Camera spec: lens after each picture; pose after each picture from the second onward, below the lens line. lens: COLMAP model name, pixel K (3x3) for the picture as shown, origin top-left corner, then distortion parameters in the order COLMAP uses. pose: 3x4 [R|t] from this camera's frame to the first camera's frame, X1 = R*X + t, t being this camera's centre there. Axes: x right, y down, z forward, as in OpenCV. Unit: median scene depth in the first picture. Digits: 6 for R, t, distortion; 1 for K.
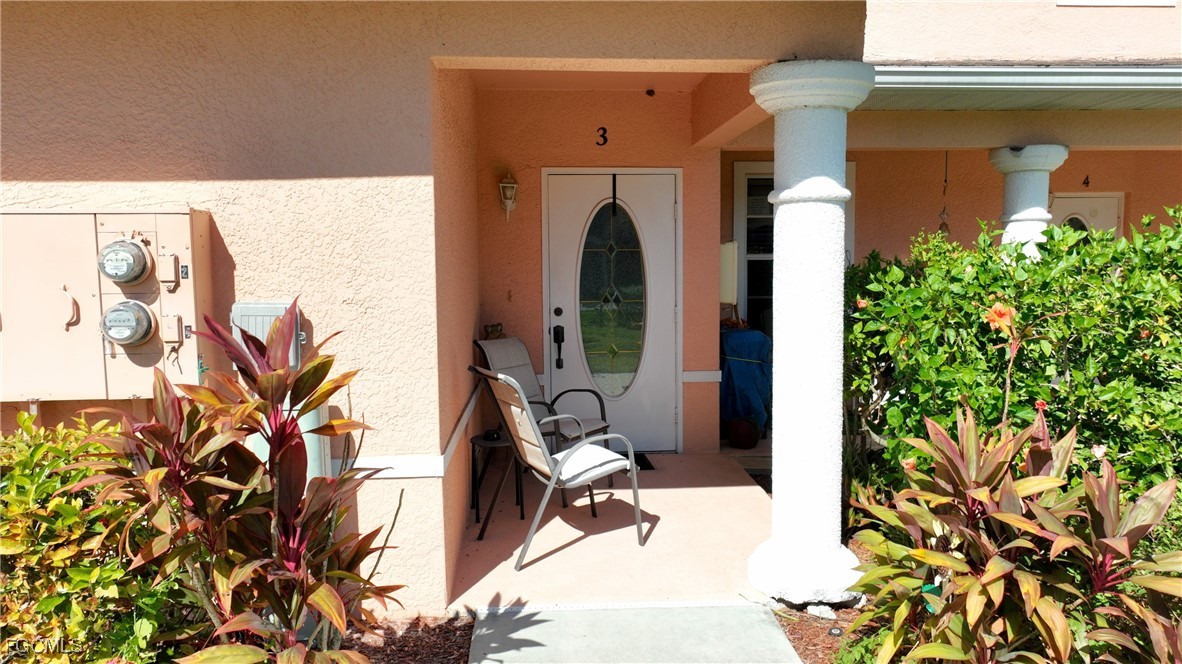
lens RADIAL K [[831.0, 0, 591.0], [0, 831.0, 332.0], [0, 0, 1]] dist [0.002972, 0.006241]
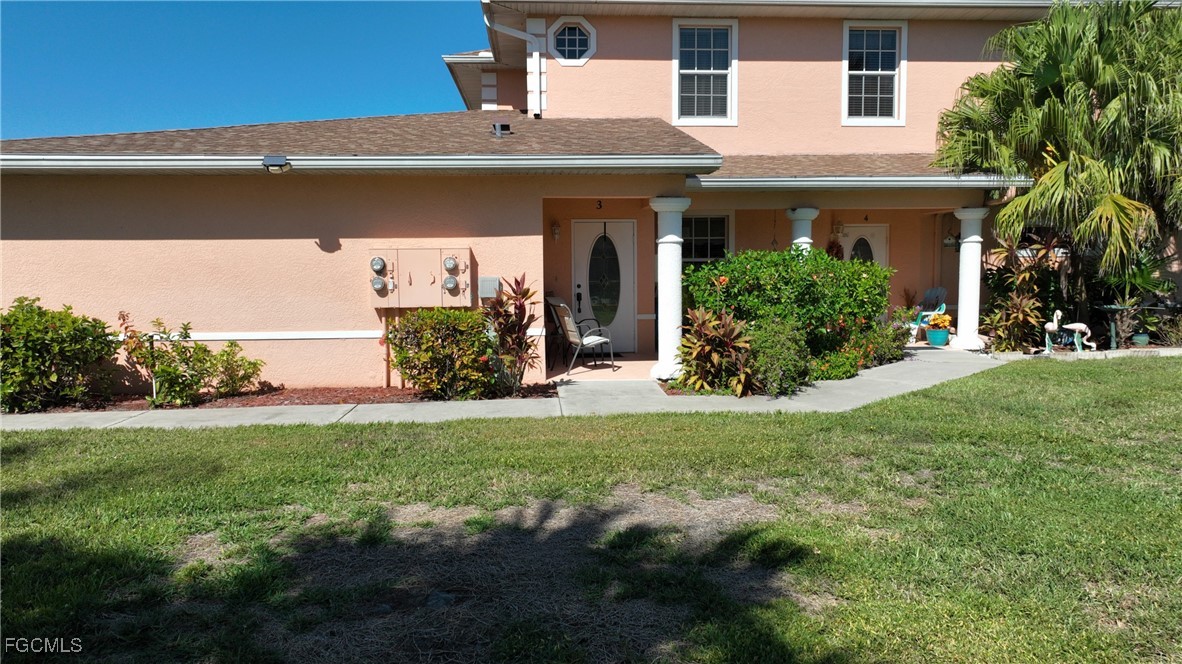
lens RADIAL K [[844.0, 0, 591.0], [0, 844.0, 332.0], [0, 0, 1]] dist [0.005232, 0.001861]
pose [[0.999996, -0.001253, -0.002536, -0.004476], [0.001255, 0.999999, 0.000726, 0.154380], [0.002535, -0.000729, 0.999997, -1.970061]]
